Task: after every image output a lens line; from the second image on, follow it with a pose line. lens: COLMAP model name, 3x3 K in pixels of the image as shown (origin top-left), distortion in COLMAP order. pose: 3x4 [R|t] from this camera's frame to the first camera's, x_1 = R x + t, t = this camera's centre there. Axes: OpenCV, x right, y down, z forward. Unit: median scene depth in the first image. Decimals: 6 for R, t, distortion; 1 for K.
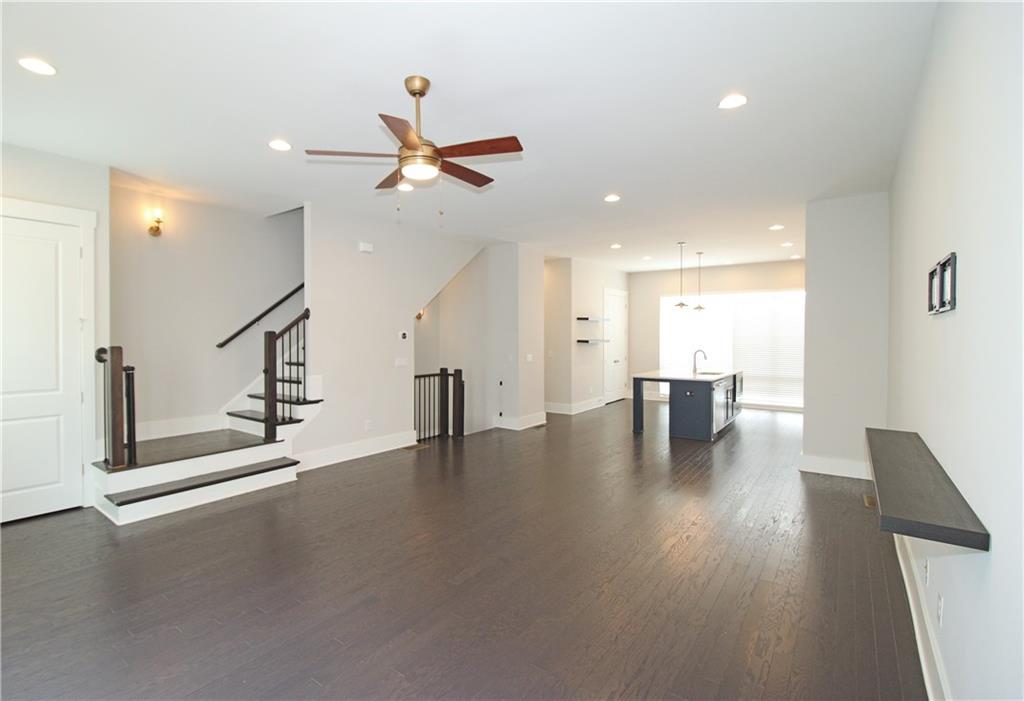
lens RADIAL K [[505.3, 0, 508.0], [0, 505.3, 344.3], [0, 0, 1]] dist [-0.014383, -0.003354]
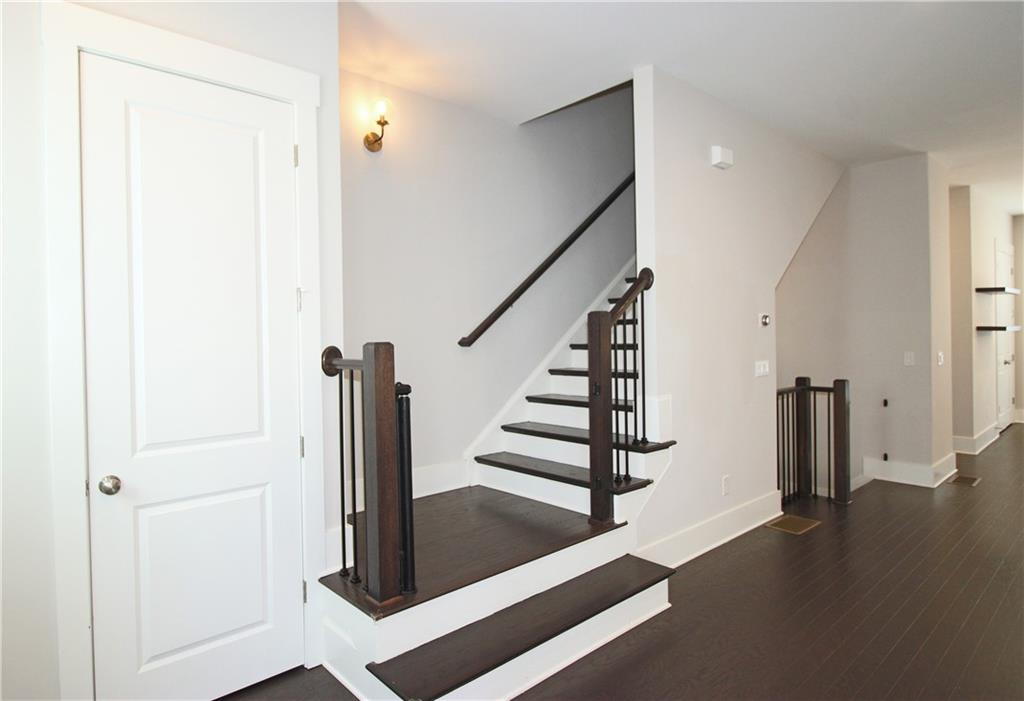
lens RADIAL K [[587.7, 0, 502.0], [0, 587.7, 342.2], [0, 0, 1]] dist [0.000200, -0.002792]
pose [[0.982172, -0.016166, -0.187286, -0.396336], [0.015631, 0.999868, -0.004333, 0.005727], [0.187332, 0.001328, 0.982296, 0.335459]]
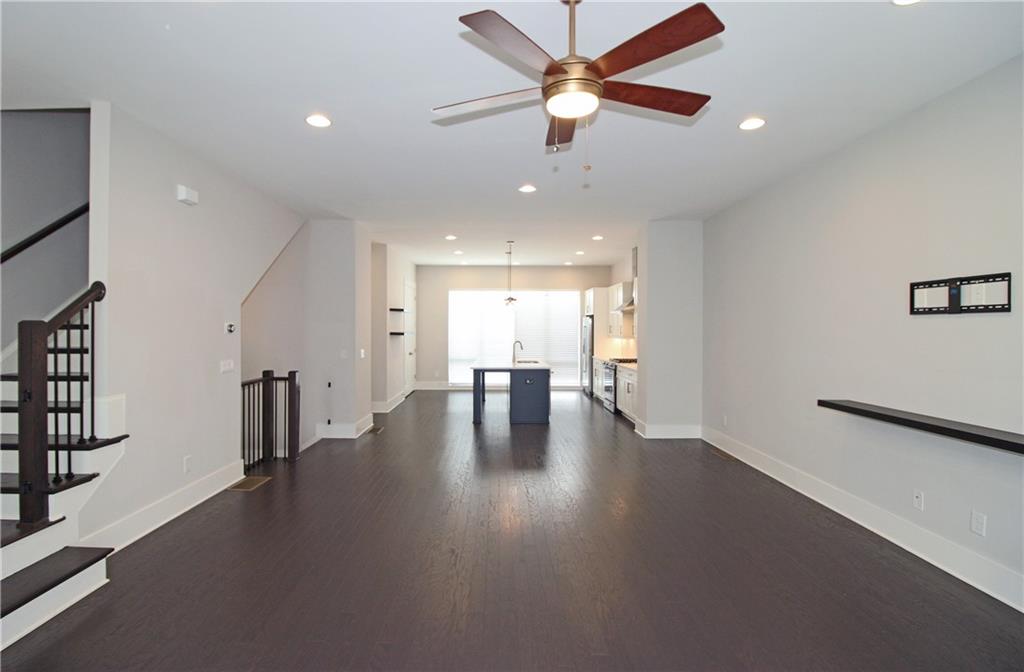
lens RADIAL K [[467.5, 0, 514.9], [0, 467.5, 327.7], [0, 0, 1]] dist [-0.018163, -0.003899]
pose [[0.779196, 0.000089, 0.626780, -0.325565], [0.010011, 0.999871, -0.012587, -0.005790], [-0.626700, 0.016083, 0.779094, 0.260063]]
